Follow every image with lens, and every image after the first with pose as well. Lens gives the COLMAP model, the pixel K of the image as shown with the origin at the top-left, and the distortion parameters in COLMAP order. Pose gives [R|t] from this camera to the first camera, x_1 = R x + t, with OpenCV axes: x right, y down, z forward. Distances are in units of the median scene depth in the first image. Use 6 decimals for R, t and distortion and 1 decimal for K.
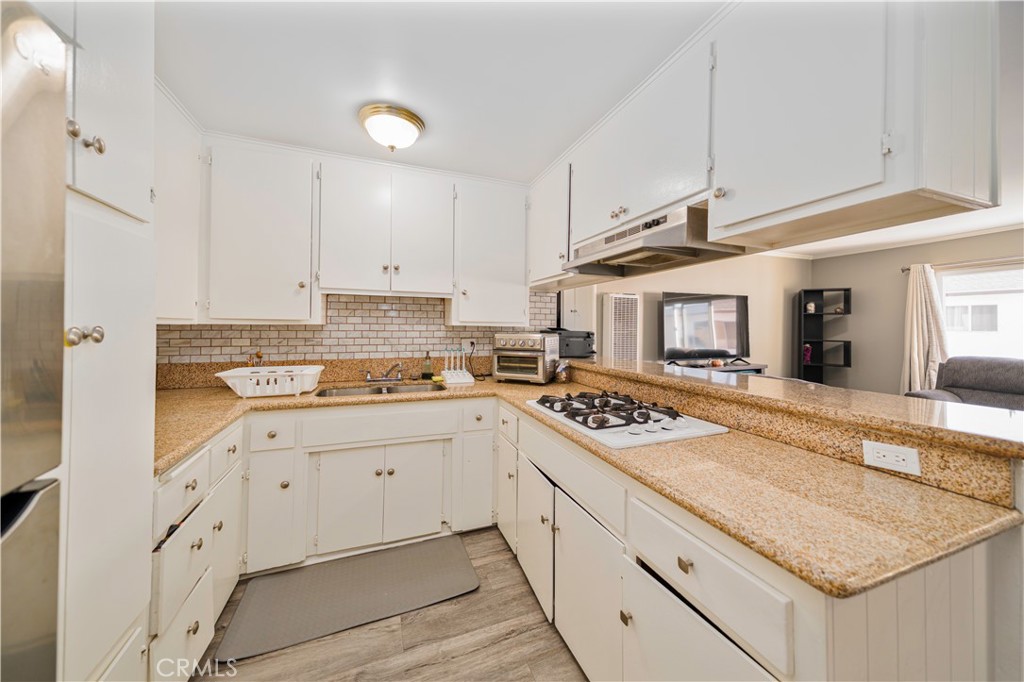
lens RADIAL K [[359.4, 0, 511.6], [0, 359.4, 323.9], [0, 0, 1]] dist [0.015271, -0.000168]
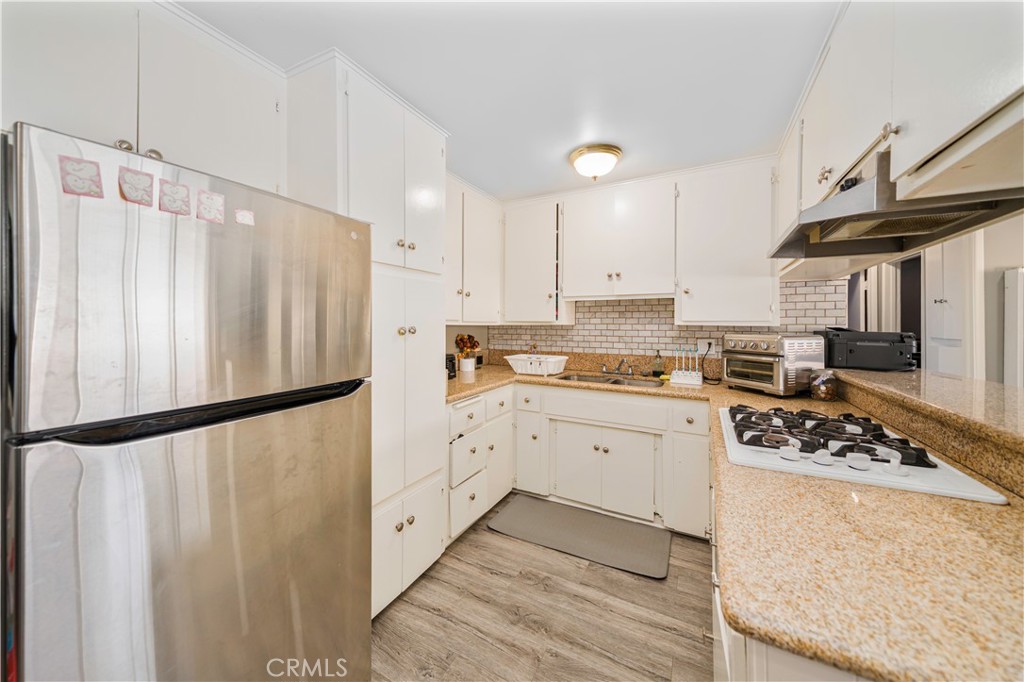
lens RADIAL K [[359.4, 0, 511.6], [0, 359.4, 323.9], [0, 0, 1]] dist [0.015271, -0.000168]
pose [[0.655866, -0.006965, -0.754845, 0.319837], [0.008376, 0.999963, -0.001949, -0.000797], [0.754831, -0.005044, 0.655900, 0.001187]]
